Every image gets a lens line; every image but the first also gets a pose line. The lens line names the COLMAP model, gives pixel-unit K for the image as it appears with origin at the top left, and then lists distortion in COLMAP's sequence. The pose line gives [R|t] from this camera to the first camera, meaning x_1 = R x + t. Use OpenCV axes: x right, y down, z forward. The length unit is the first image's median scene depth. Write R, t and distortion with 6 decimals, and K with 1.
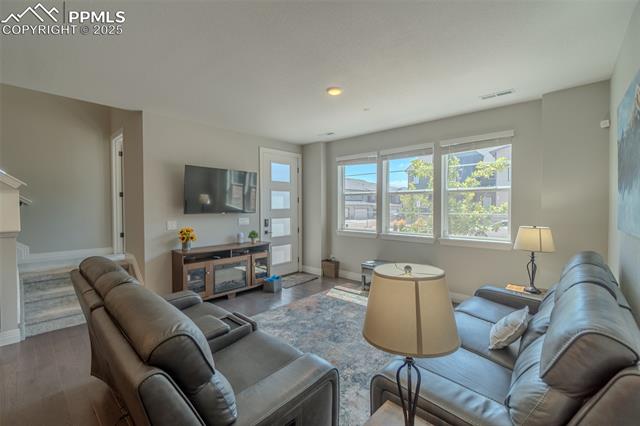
lens RADIAL K [[276.0, 0, 314.7], [0, 276.0, 211.1], [0, 0, 1]] dist [-0.004516, 0.000108]
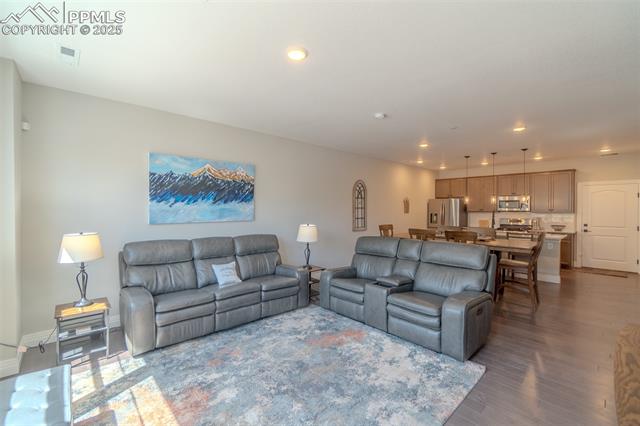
lens RADIAL K [[276.0, 0, 314.7], [0, 276.0, 211.1], [0, 0, 1]] dist [-0.004516, 0.000108]
pose [[-0.996925, 0.000085, 0.078357, -0.026782], [0.001988, 0.999705, 0.024217, -0.027976], [-0.078332, 0.024299, -0.996631, 1.396687]]
